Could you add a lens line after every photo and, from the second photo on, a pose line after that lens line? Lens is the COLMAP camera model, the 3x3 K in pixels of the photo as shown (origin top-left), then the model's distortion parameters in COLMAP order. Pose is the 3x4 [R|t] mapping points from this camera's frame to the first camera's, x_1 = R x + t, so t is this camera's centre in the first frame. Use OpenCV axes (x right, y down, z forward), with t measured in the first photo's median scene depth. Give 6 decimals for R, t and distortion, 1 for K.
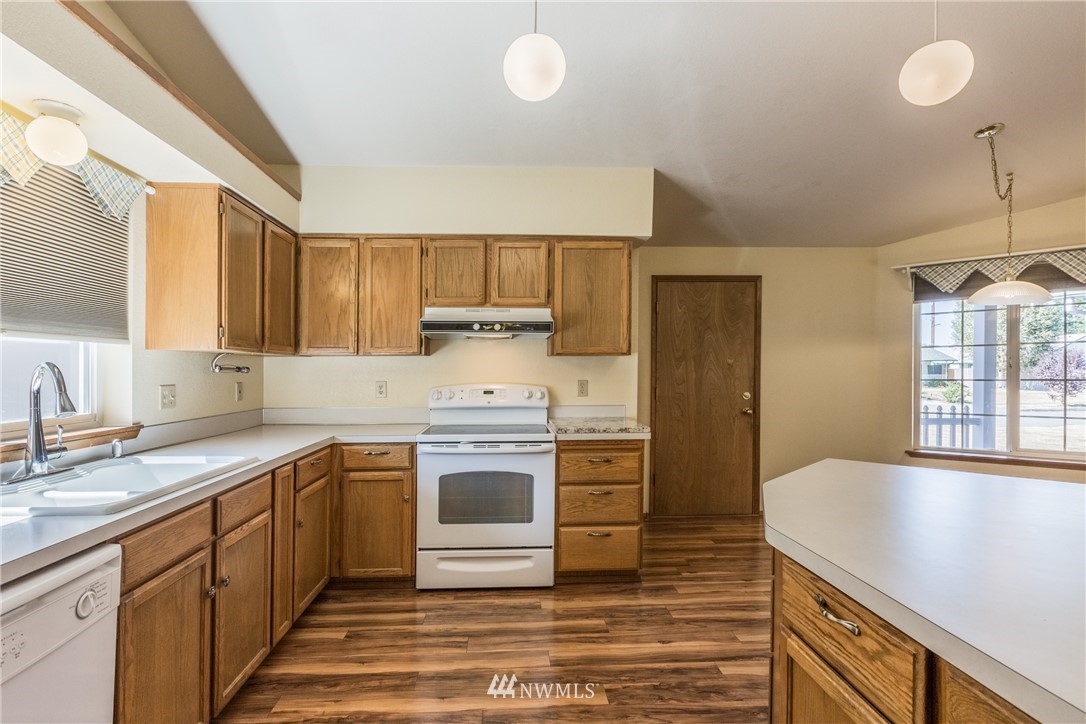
lens RADIAL K [[510.2, 0, 509.8], [0, 510.2, 372.4], [0, 0, 1]] dist [-0.000847, -0.000008]
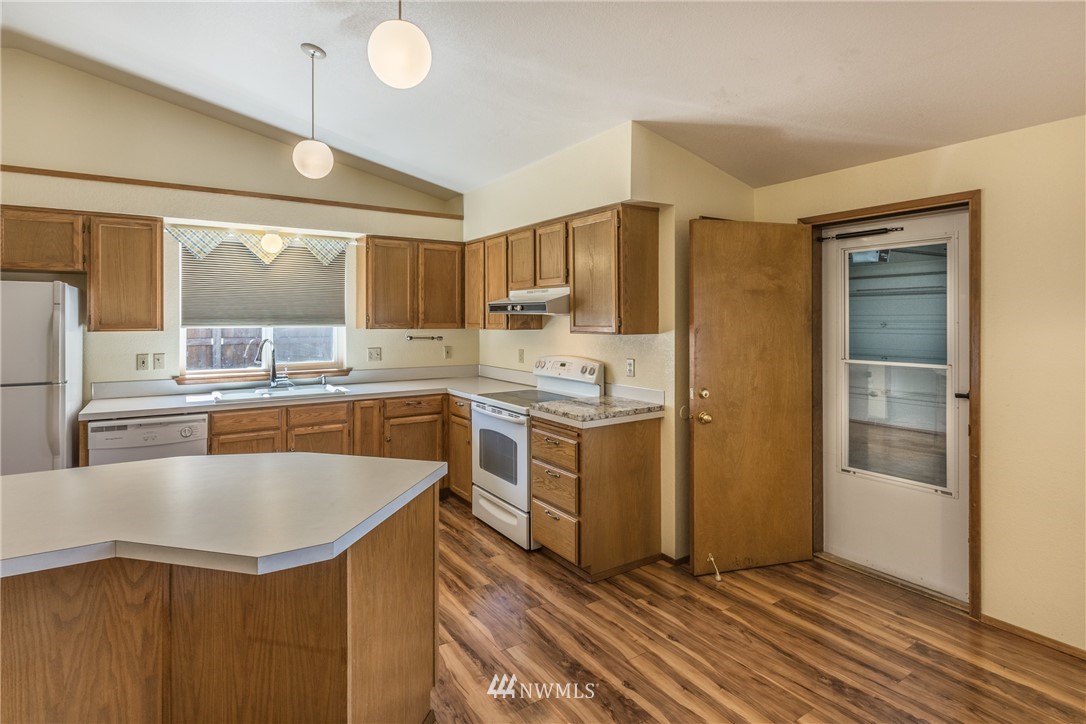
lens RADIAL K [[540.1, 0, 540.8], [0, 540.1, 321.1], [0, 0, 1]] dist [-0.001685, 0.000672]
pose [[0.540588, 0.004907, -0.841273, 1.054832], [-0.006271, 0.999979, 0.001803, -0.064867], [0.841264, 0.004301, 0.540608, 0.408870]]
